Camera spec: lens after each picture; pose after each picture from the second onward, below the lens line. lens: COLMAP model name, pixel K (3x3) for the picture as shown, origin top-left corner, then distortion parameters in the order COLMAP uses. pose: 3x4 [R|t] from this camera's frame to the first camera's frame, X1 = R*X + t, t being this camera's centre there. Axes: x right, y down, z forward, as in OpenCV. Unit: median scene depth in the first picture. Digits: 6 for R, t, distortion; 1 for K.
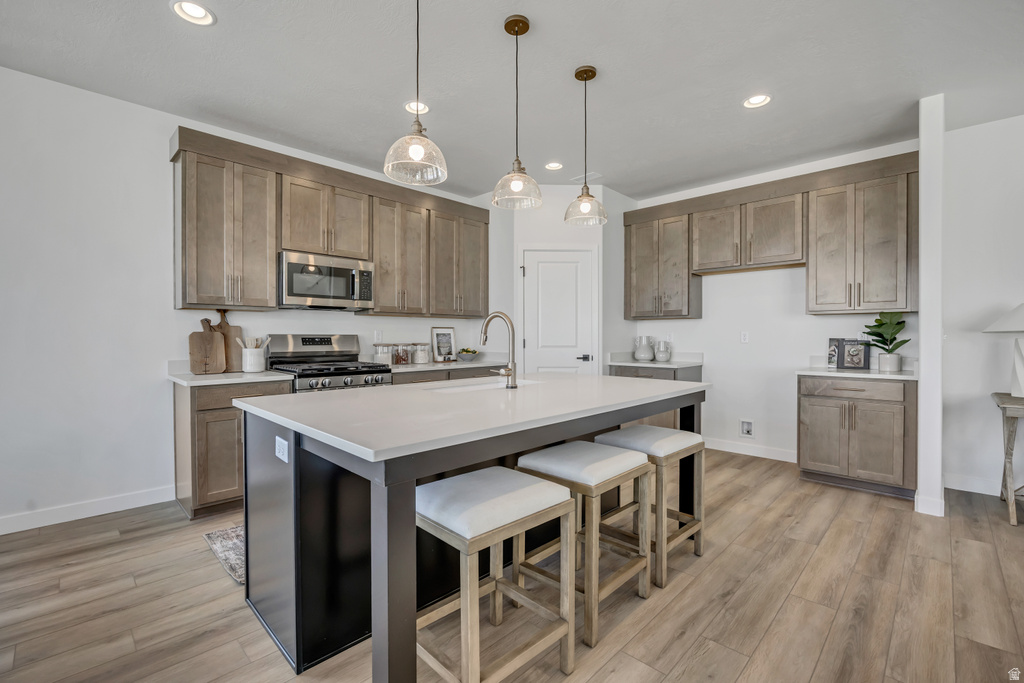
lens RADIAL K [[453.5, 0, 518.3], [0, 453.5, 341.8], [0, 0, 1]] dist [-0.004091, -0.001037]
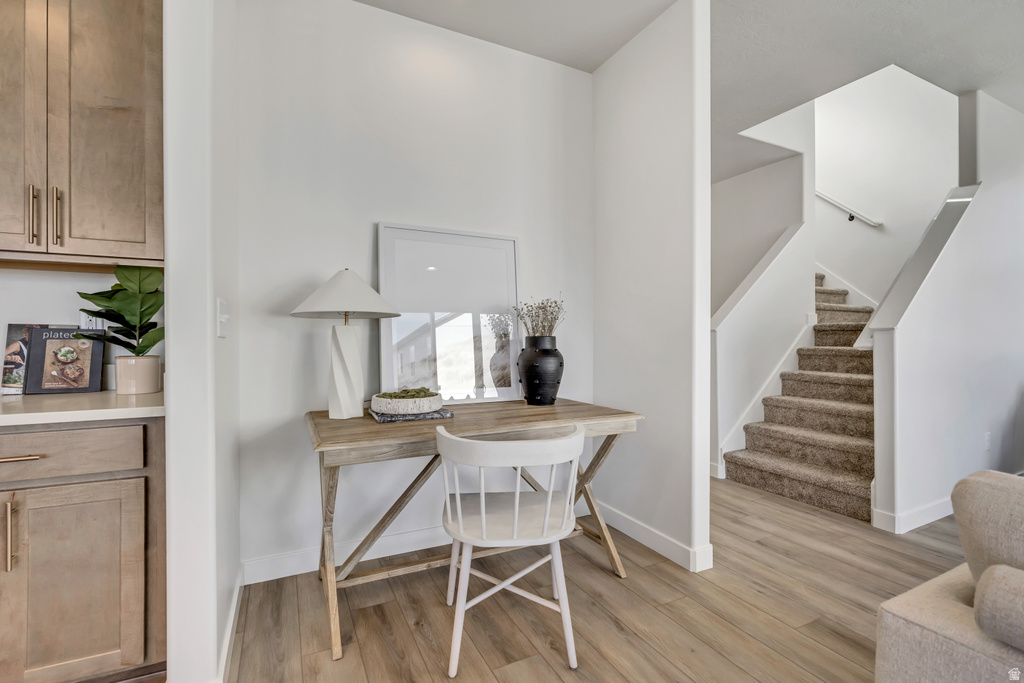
lens RADIAL K [[453.5, 0, 518.3], [0, 453.5, 341.8], [0, 0, 1]] dist [-0.004091, -0.001037]
pose [[0.324665, -0.002555, 0.945826, 0.473745], [0.010977, 0.999939, -0.001066, 0.015148], [-0.945765, 0.010728, 0.324673, 0.442364]]
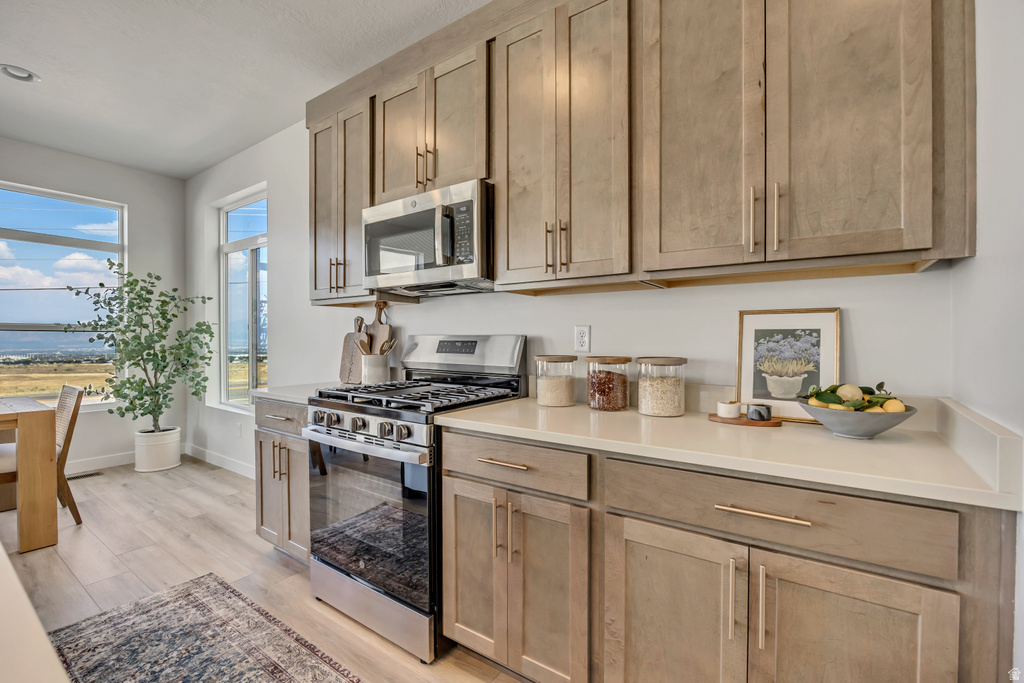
lens RADIAL K [[453.5, 0, 518.3], [0, 453.5, 341.8], [0, 0, 1]] dist [-0.004091, -0.001037]
pose [[0.136131, 0.005964, -0.990673, 0.147426], [-0.015086, 0.999878, 0.003946, -0.010756], [0.990576, 0.014408, 0.136204, 0.982047]]
